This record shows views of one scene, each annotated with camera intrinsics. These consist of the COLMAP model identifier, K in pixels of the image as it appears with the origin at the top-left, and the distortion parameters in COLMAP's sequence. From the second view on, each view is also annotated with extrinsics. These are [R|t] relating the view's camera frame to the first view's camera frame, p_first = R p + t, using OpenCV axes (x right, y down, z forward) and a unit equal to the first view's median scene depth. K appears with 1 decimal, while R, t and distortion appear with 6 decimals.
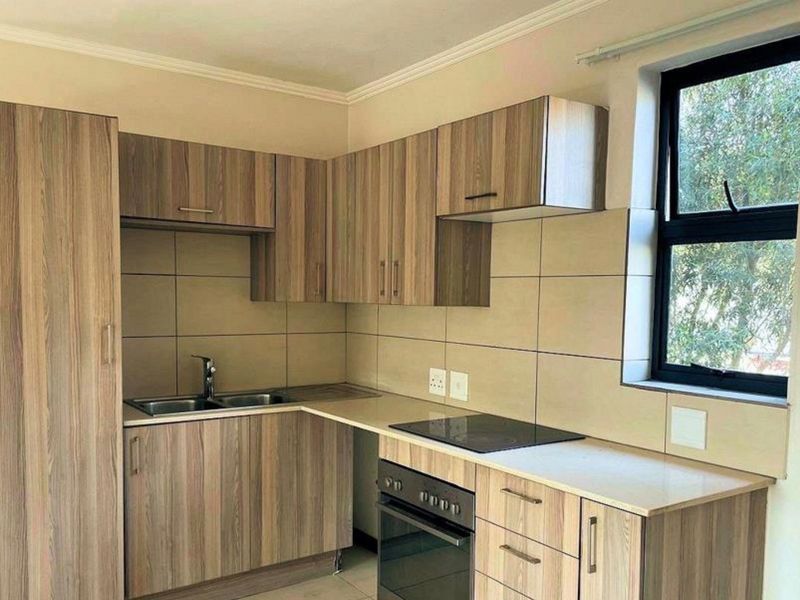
lens RADIAL K [[723.4, 0, 387.4], [0, 723.4, 351.6], [0, 0, 1]] dist [0.045006, -0.006461]
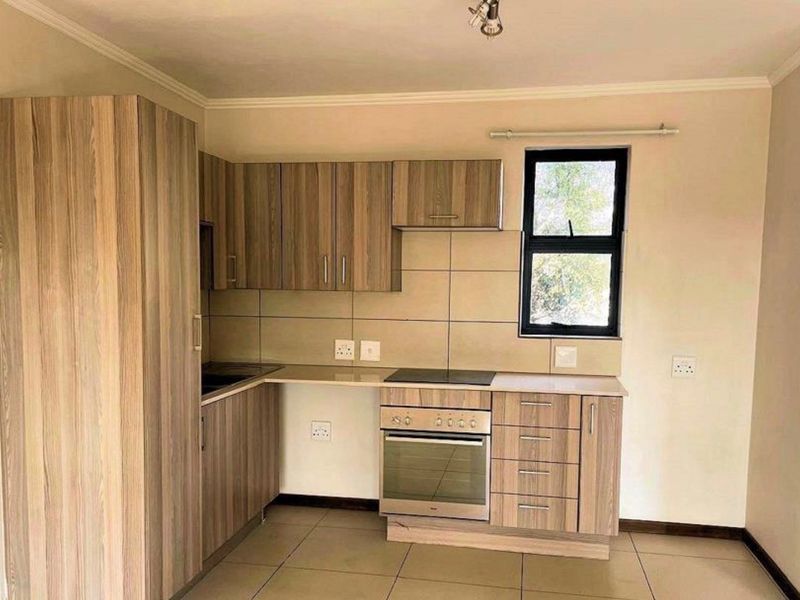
lens RADIAL K [[723.4, 0, 387.4], [0, 723.4, 351.6], [0, 0, 1]] dist [0.045006, -0.006461]
pose [[0.706861, -0.076892, 0.703161, -0.936416], [0.056278, 0.997036, 0.052454, -0.022334], [-0.705110, 0.002495, 0.709093, 0.036486]]
